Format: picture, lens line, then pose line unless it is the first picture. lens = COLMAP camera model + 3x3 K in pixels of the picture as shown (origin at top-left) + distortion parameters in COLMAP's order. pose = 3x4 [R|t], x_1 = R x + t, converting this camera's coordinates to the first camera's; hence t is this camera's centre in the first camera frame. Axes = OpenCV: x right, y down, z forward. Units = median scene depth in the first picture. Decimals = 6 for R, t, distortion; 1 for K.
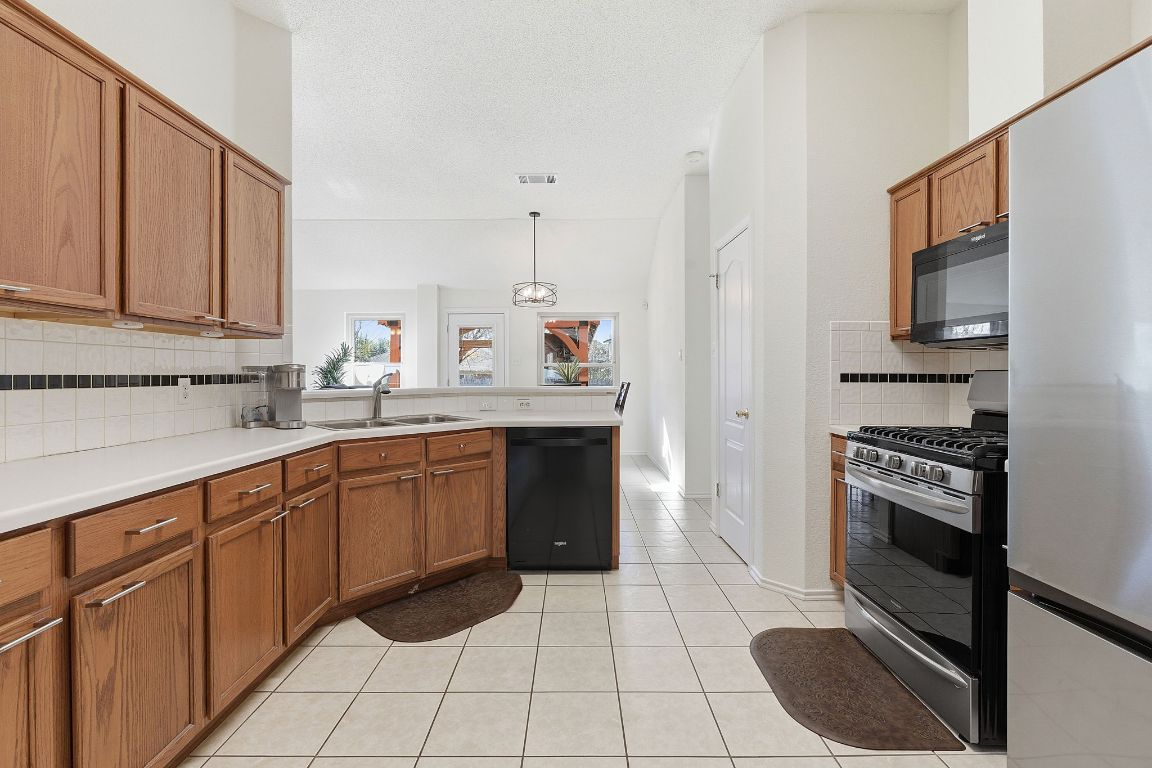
lens RADIAL K [[515.4, 0, 577.5], [0, 515.4, 377.9], [0, 0, 1]] dist [-0.002214, 0.003260]
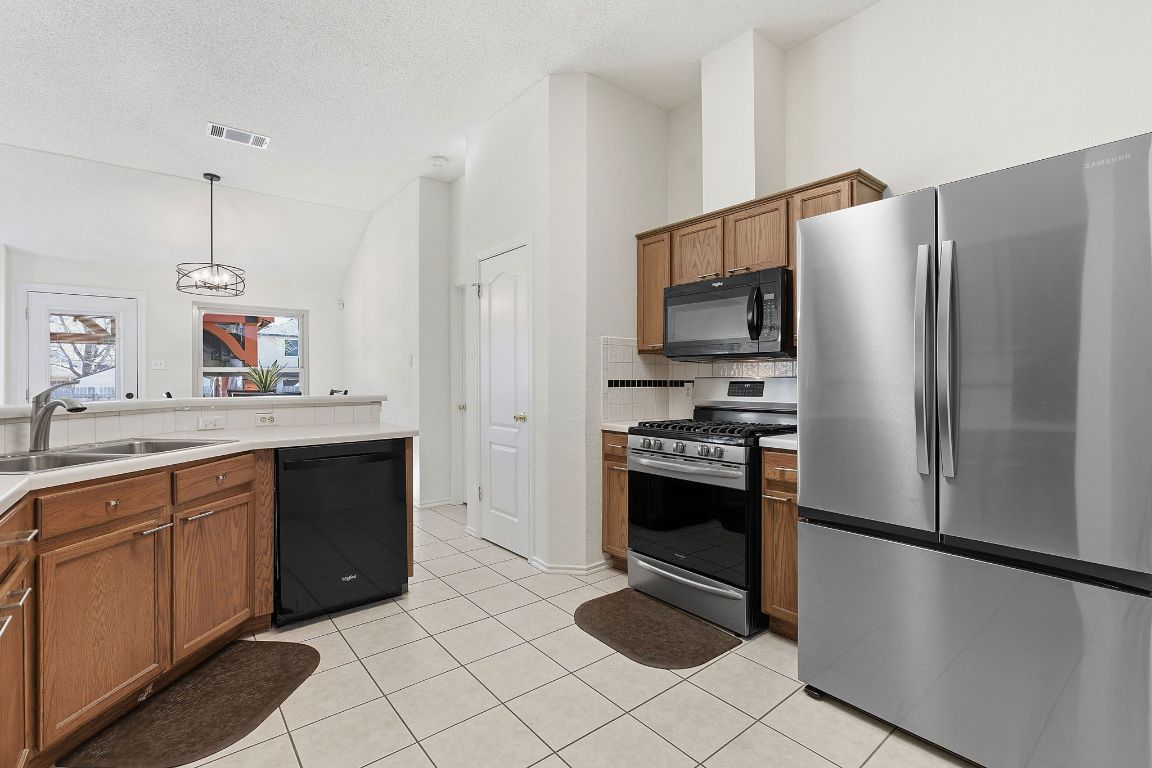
lens RADIAL K [[515.4, 0, 585.2], [0, 515.4, 381.0], [0, 0, 1]] dist [-0.002214, 0.003260]
pose [[0.782536, -0.002848, 0.622598, -0.284579], [0.006836, 0.999969, -0.004018, -0.001828], [-0.622567, 0.007400, 0.782531, 0.086971]]
